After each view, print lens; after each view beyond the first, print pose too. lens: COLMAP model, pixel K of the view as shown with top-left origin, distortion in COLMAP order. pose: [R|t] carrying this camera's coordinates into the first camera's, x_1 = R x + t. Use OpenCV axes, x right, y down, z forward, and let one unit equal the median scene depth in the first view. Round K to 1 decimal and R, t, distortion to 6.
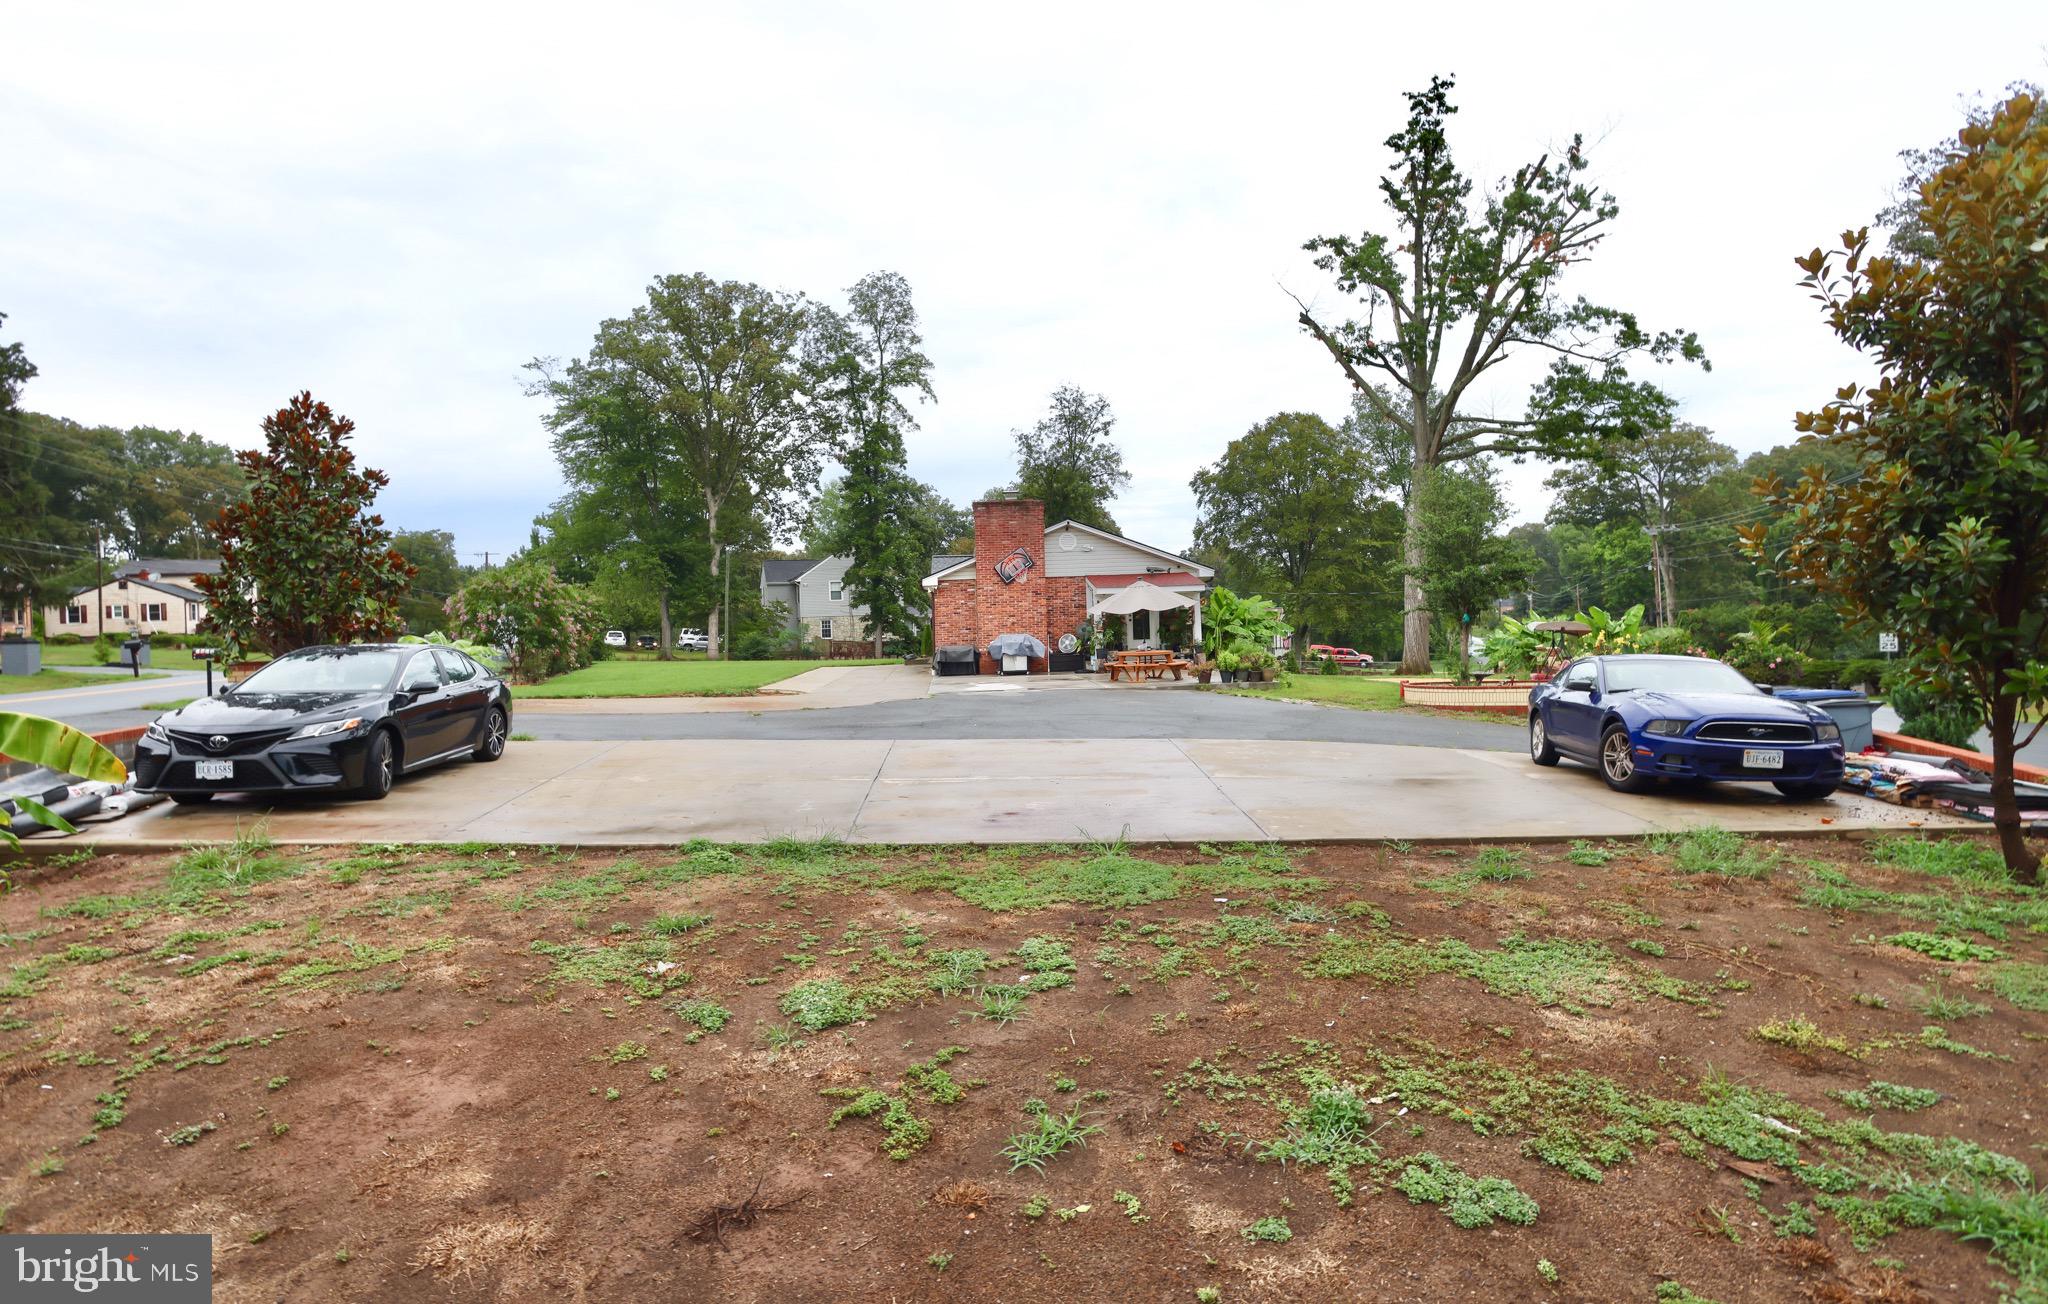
lens RADIAL K [[999.9, 0, 1027.1], [0, 999.9, 637.0], [0, 0, 1]] dist [-0.063475, 0.032394]
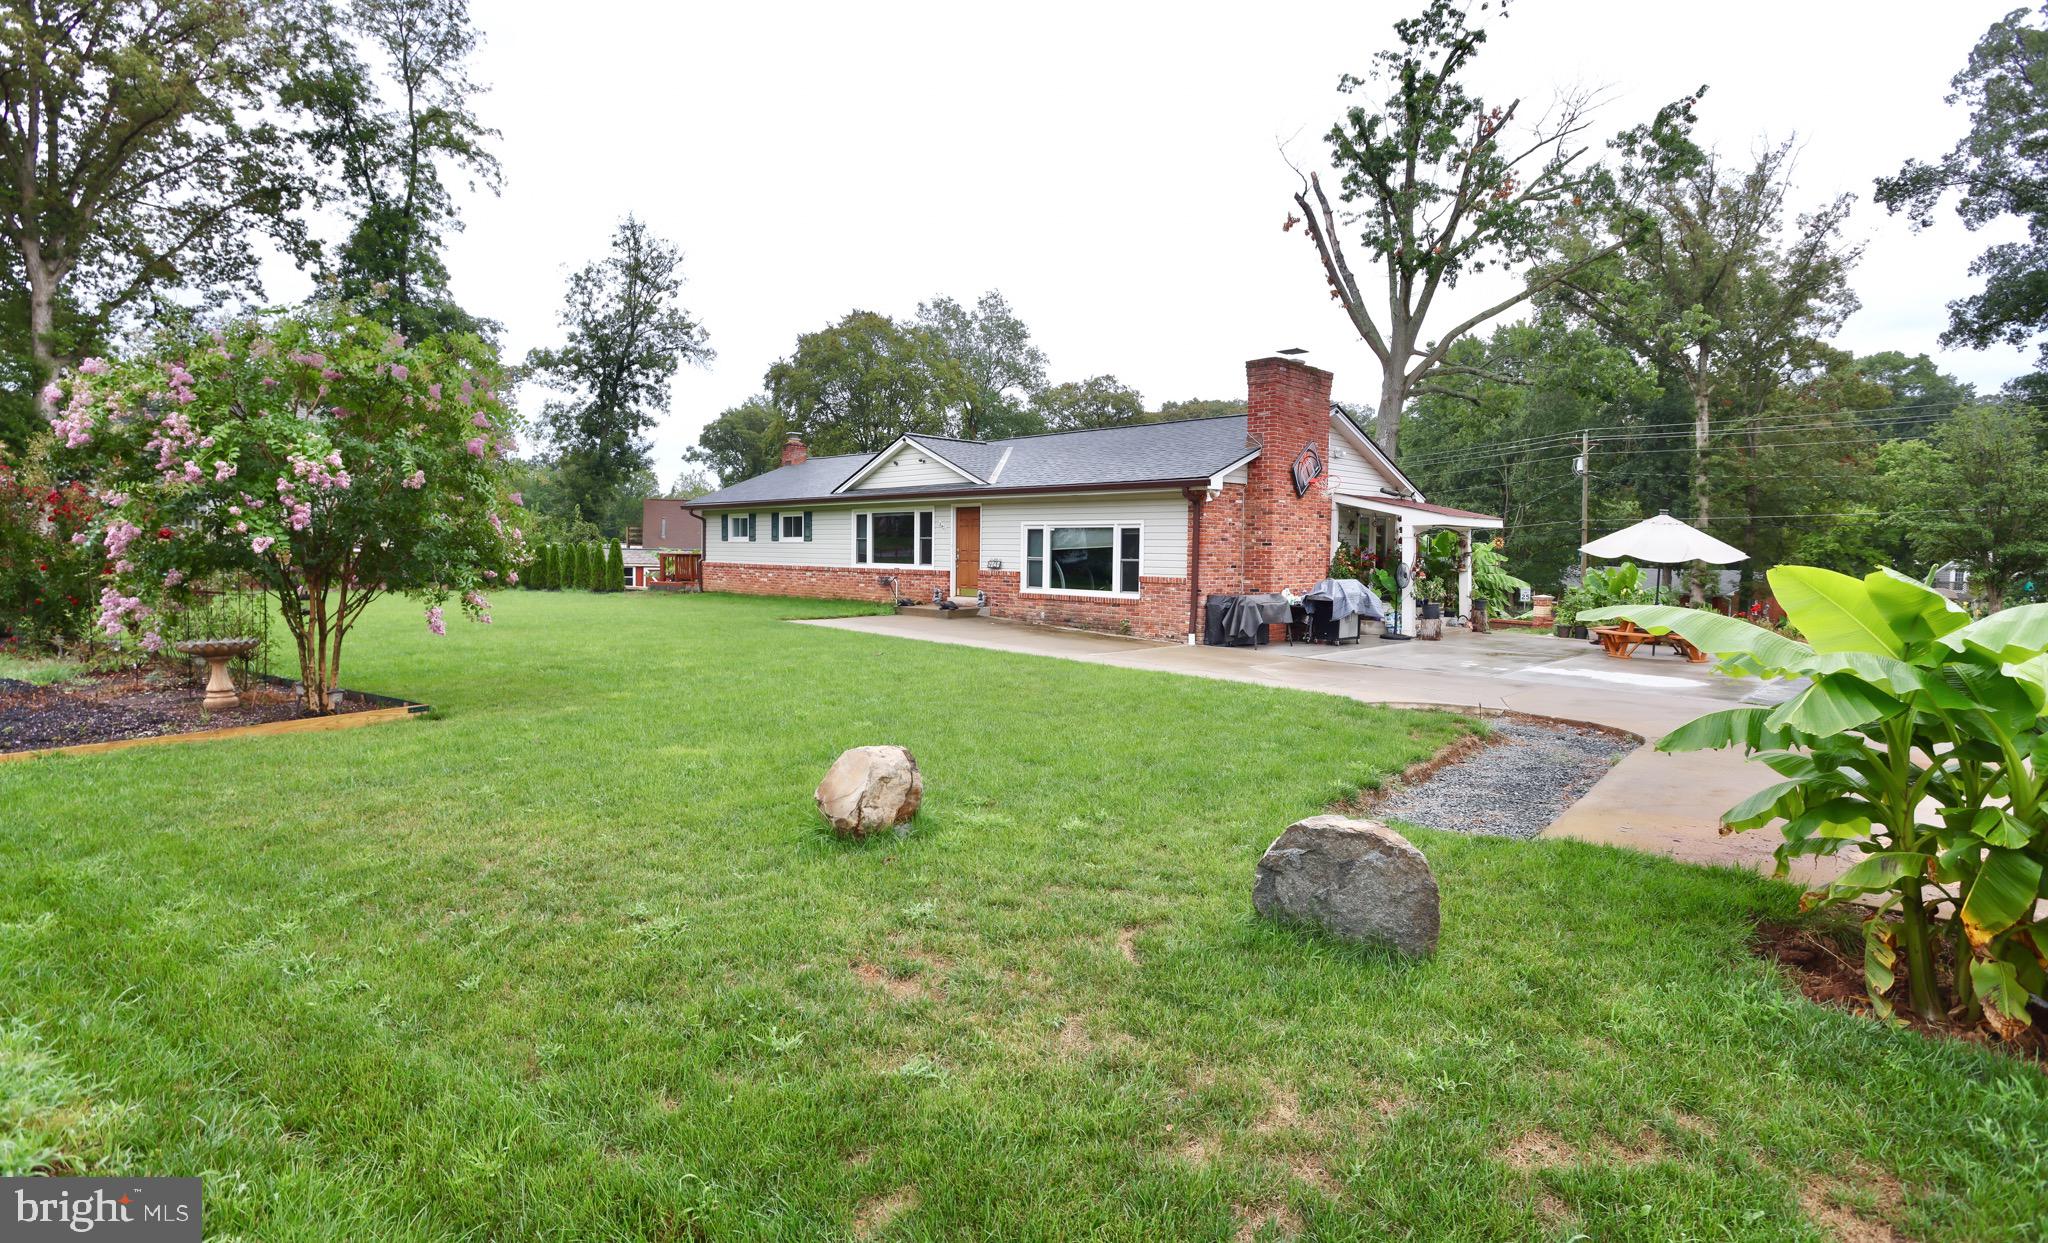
lens RADIAL K [[989.1, 0, 1024.0], [0, 989.1, 621.5], [0, 0, 1]] dist [-0.068220, 0.027454]
pose [[0.757765, -0.007268, 0.652487, -0.242147], [-0.033610, 0.998176, 0.050152, -0.000219], [-0.651661, -0.059933, 0.756139, 0.282778]]
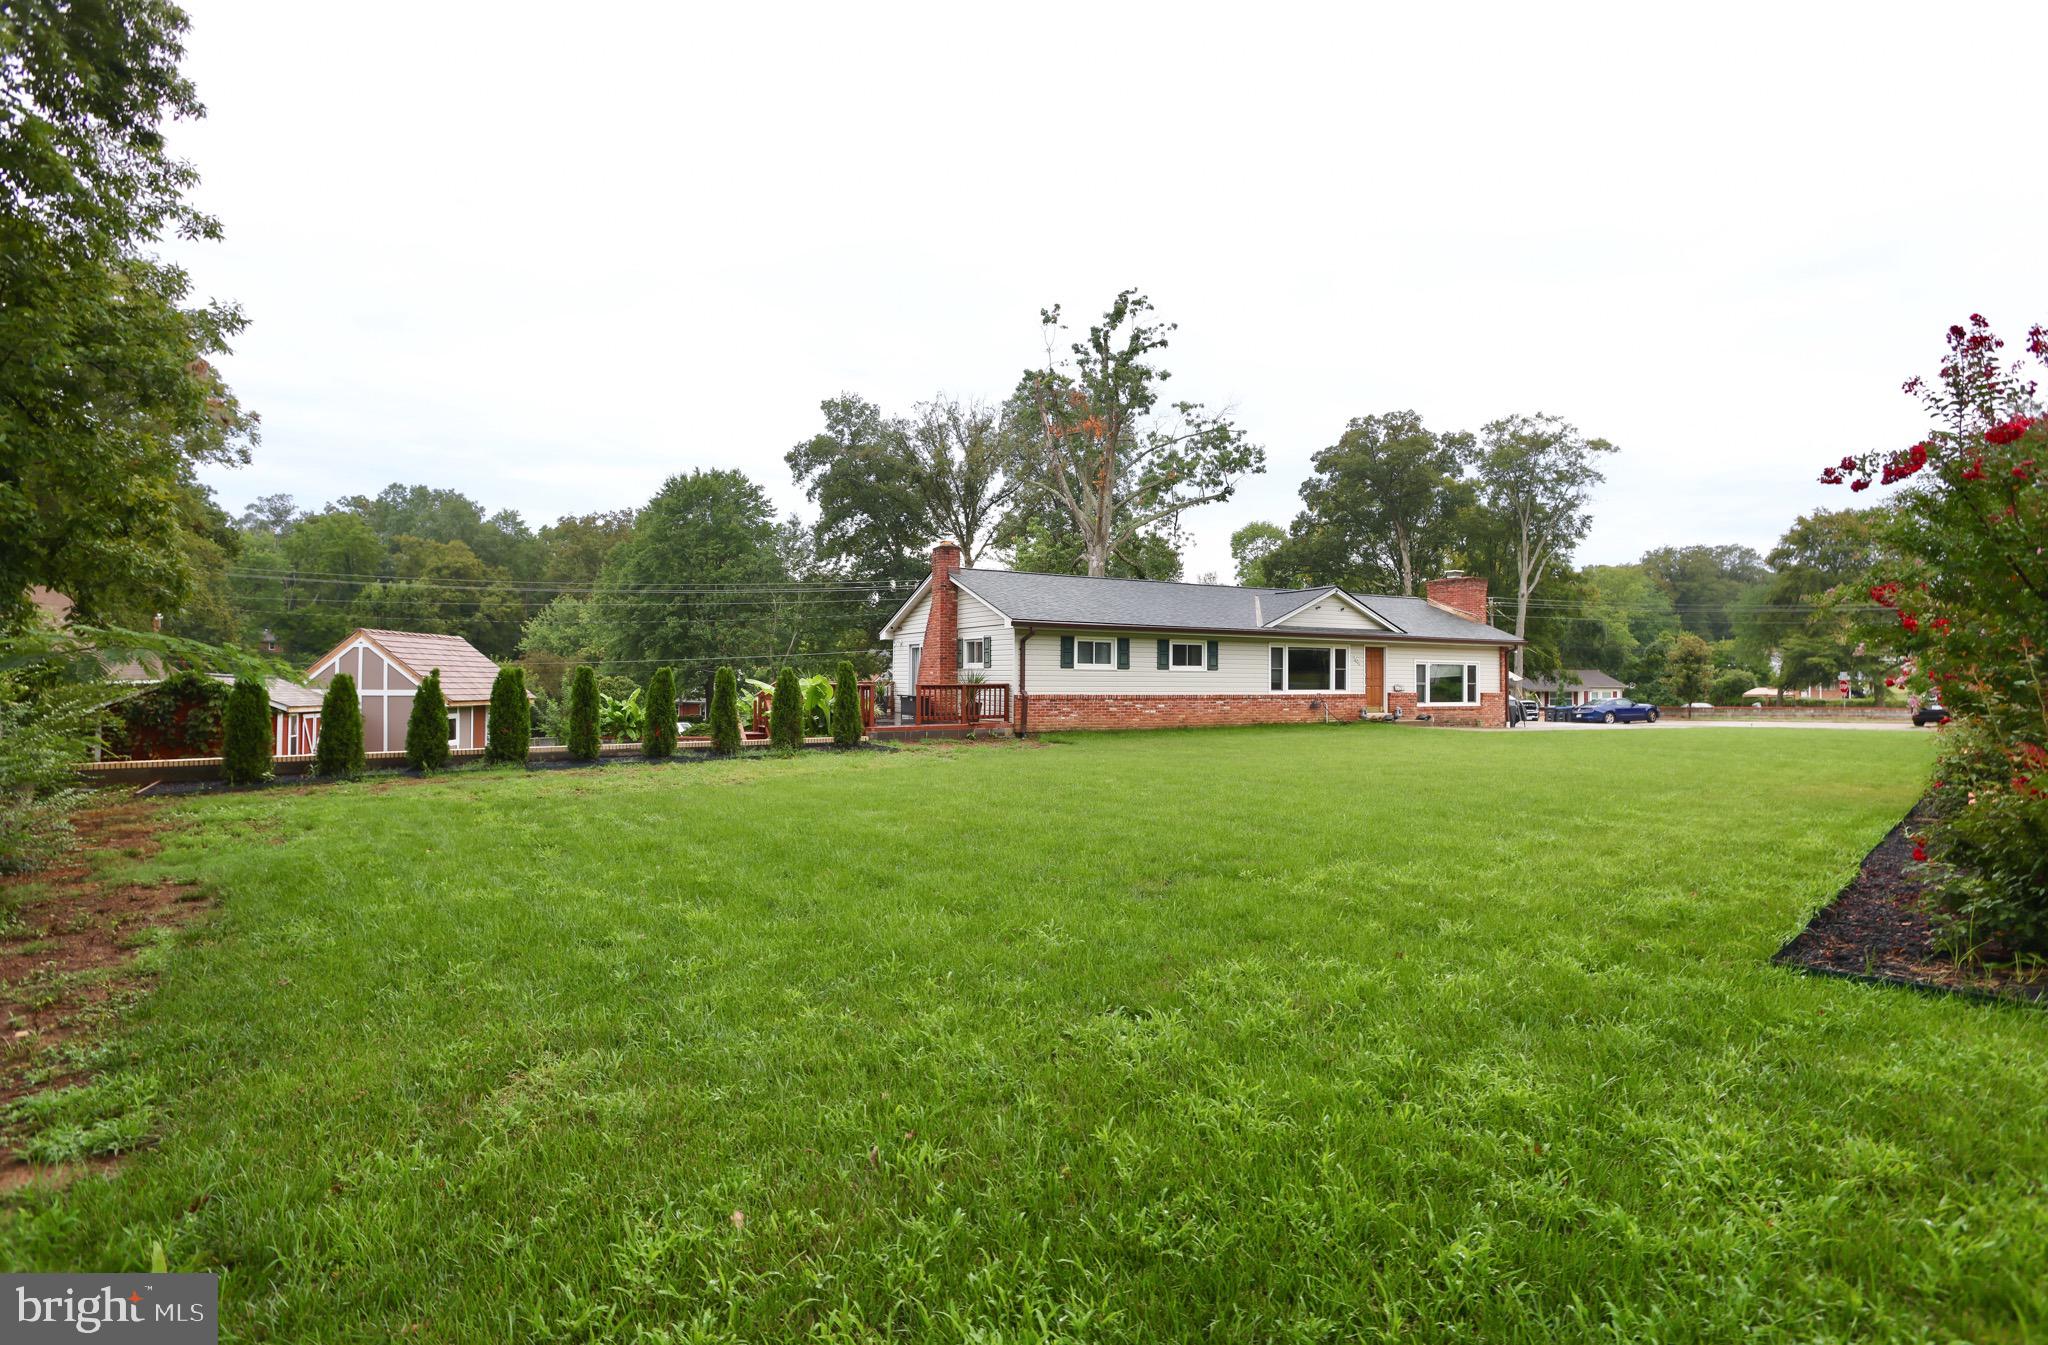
lens RADIAL K [[1002.2, 0, 1073.5], [0, 1002.2, 669.3], [0, 0, 1]] dist [0.002017, 0.001107]
pose [[-0.459607, 0.034507, 0.887452, -0.382581], [0.009134, 0.999376, -0.034129, 0.003310], [-0.888075, -0.007580, -0.459636, 0.865110]]
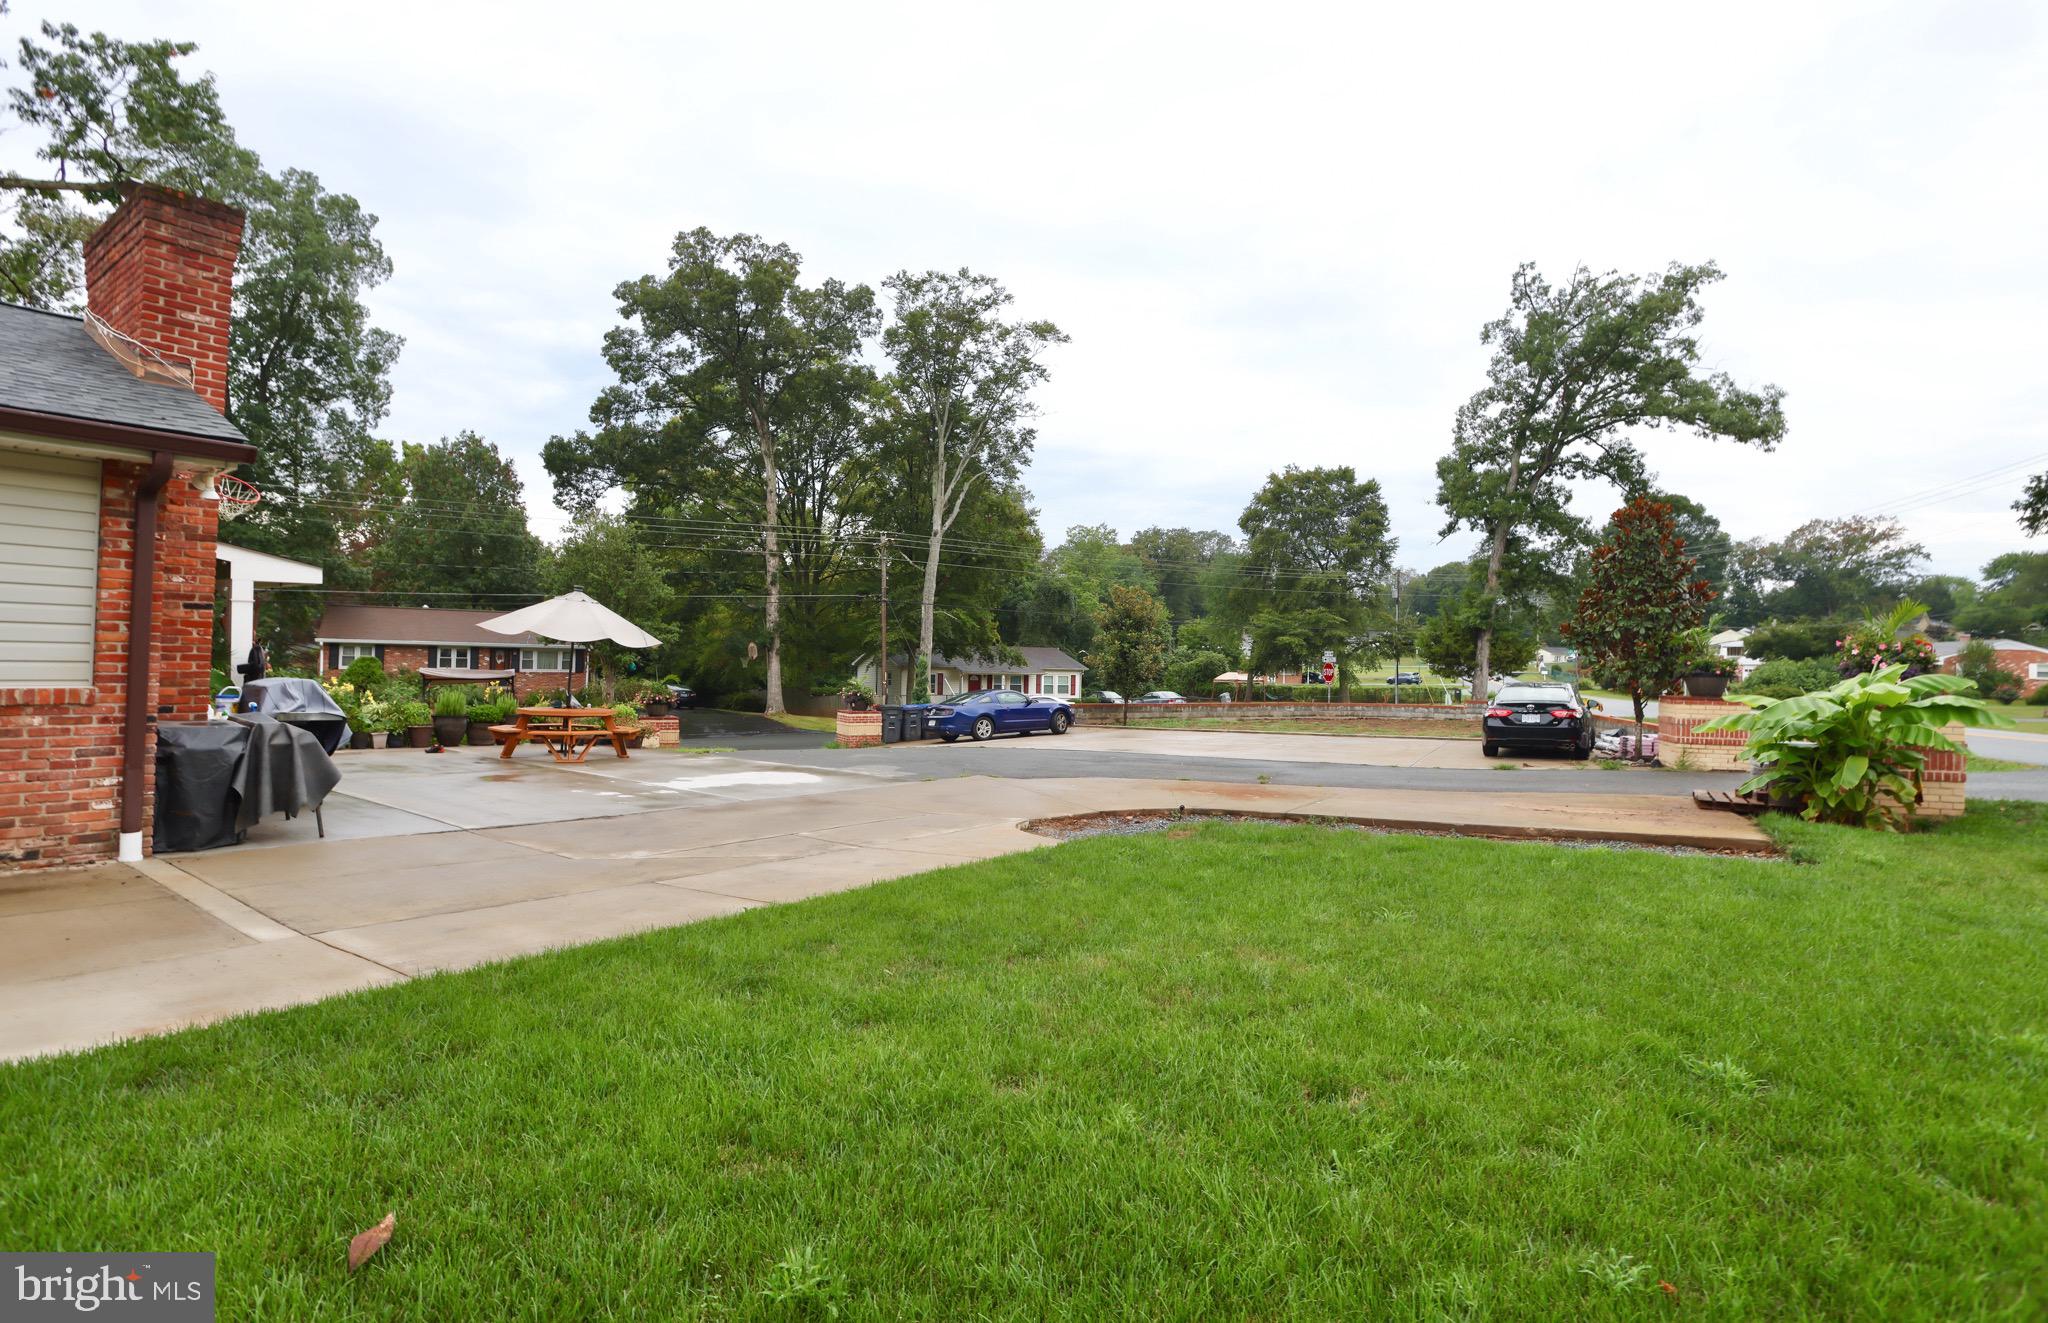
lens RADIAL K [[968.7, 0, 1024.0], [0, 968.7, 661.5], [0, 0, 1]] dist [-0.075094, 0.025104]
pose [[-0.760007, 0.016336, 0.649709, -0.169227], [0.004384, 0.999790, -0.020010, -0.000466], [-0.649900, -0.012359, -0.759919, 0.460281]]
